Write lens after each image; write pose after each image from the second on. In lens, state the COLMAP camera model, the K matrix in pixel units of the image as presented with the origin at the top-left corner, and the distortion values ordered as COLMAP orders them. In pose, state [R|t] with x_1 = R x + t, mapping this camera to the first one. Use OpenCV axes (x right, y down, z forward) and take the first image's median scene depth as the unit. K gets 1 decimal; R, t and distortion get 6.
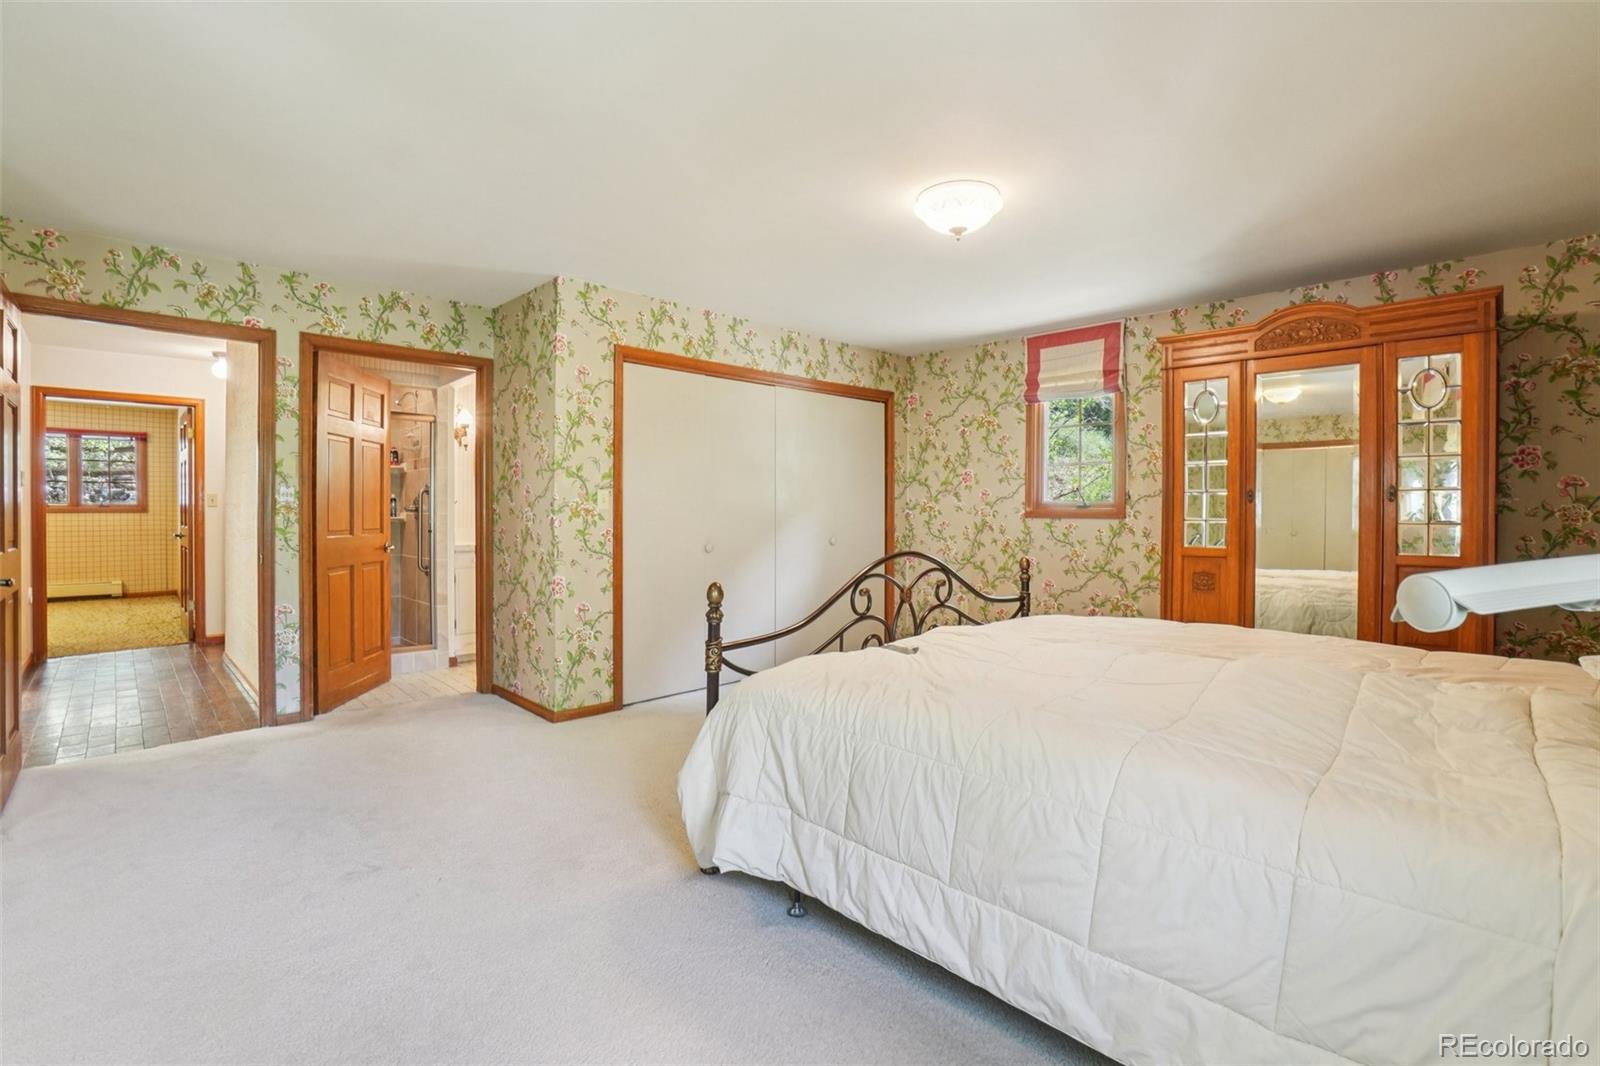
lens RADIAL K [[722.7, 0, 795.4], [0, 722.7, 528.2], [0, 0, 1]] dist [-0.024704, 0.003981]
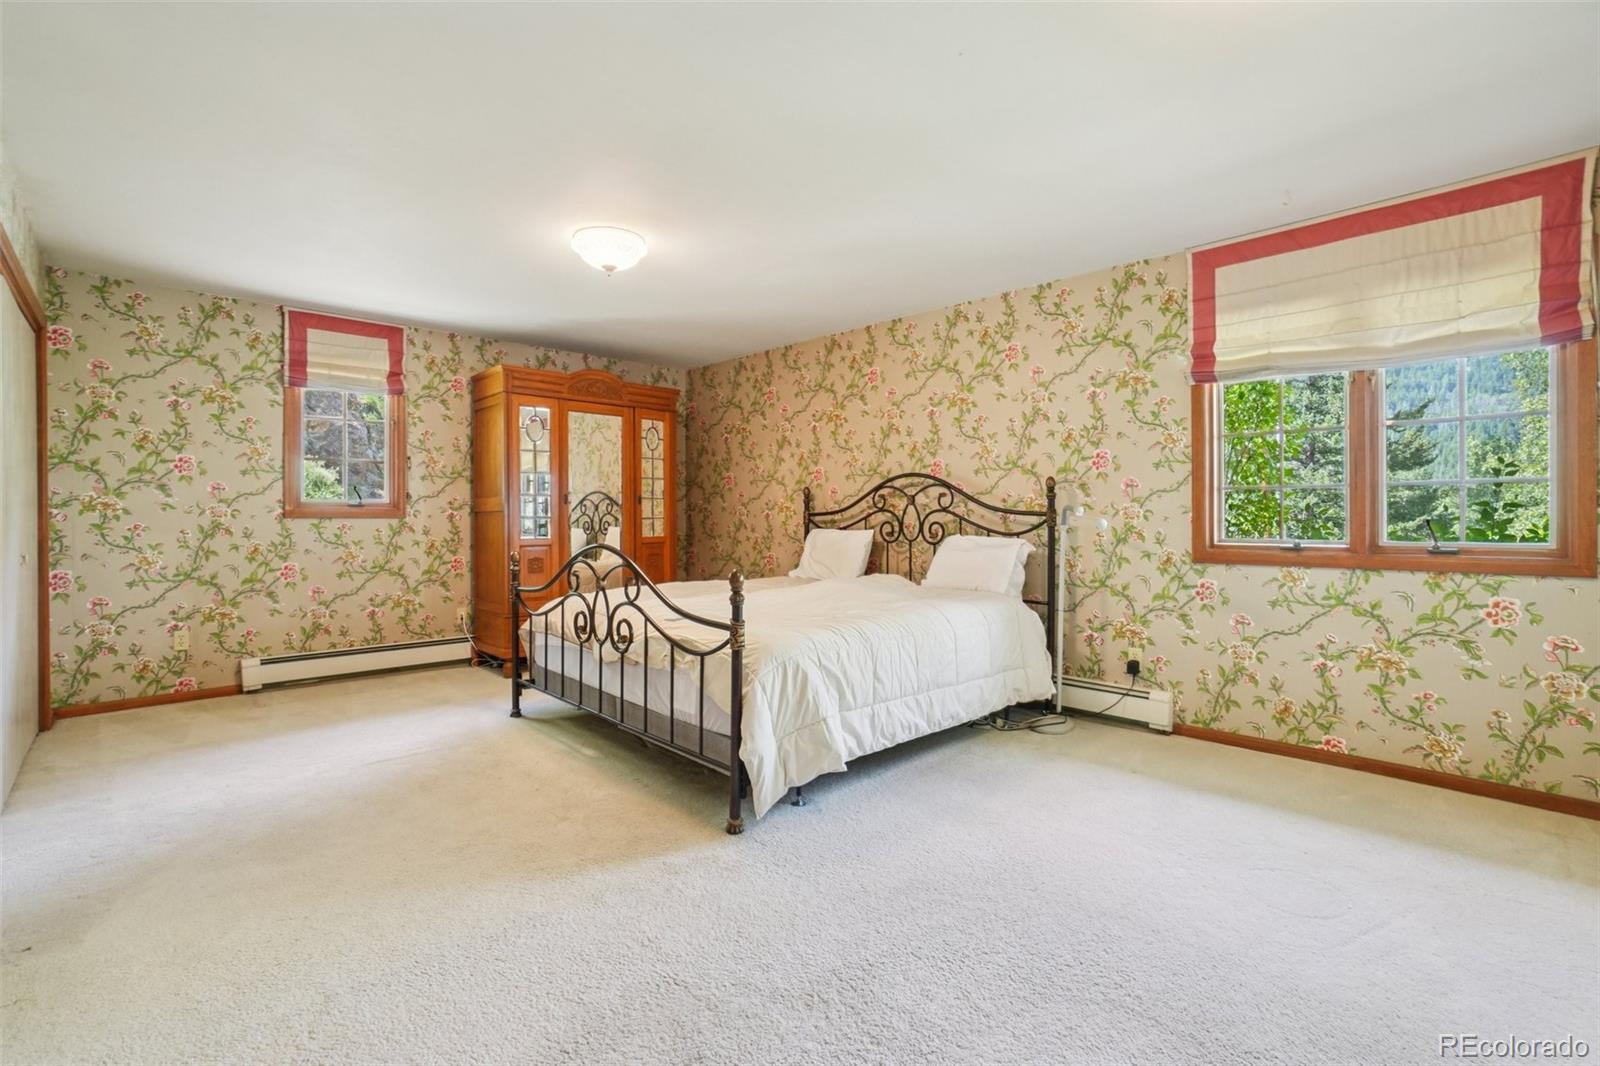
lens RADIAL K [[722.7, 0, 804.4], [0, 722.7, 531.0], [0, 0, 1]] dist [-0.024704, 0.003981]
pose [[0.032445, -0.022161, 0.999228, -0.535886], [0.023391, 0.999497, 0.021407, -0.002702], [-0.999200, 0.022679, 0.032948, 0.371045]]
